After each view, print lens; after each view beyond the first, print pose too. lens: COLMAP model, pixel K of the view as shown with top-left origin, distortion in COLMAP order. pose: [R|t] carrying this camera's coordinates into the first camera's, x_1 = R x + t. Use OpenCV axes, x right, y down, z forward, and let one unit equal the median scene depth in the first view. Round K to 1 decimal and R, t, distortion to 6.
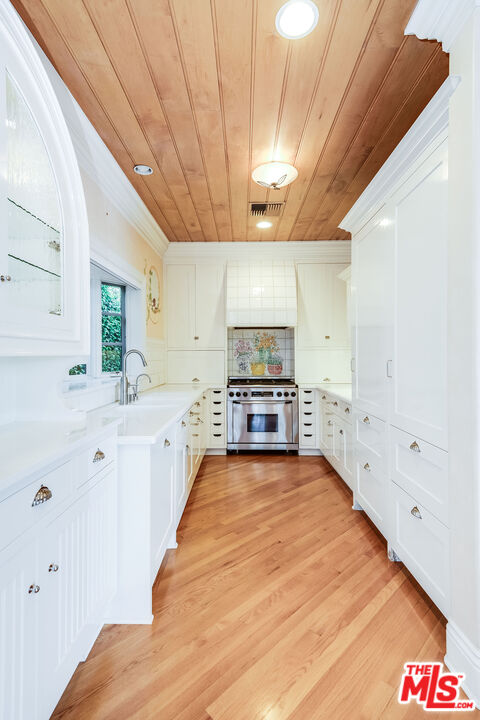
lens RADIAL K [[333.7, 0, 240.0], [0, 333.7, 360.0], [0, 0, 1]] dist [0.002223, 0.000291]
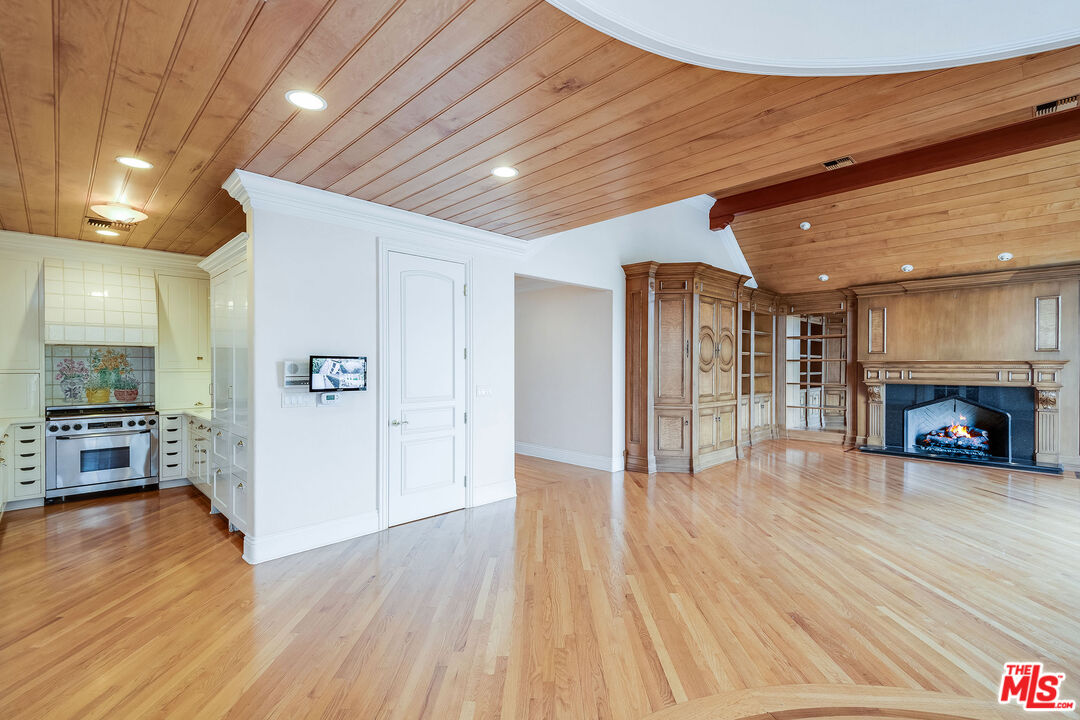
lens RADIAL K [[500.6, 0, 556.9], [0, 500.6, 365.2], [0, 0, 1]] dist [0.002223, 0.000291]
pose [[0.698491, -0.000198, 0.715619, -0.043722], [0.008851, 0.999926, -0.008363, -0.029123], [-0.715564, 0.012176, 0.698441, -0.716005]]
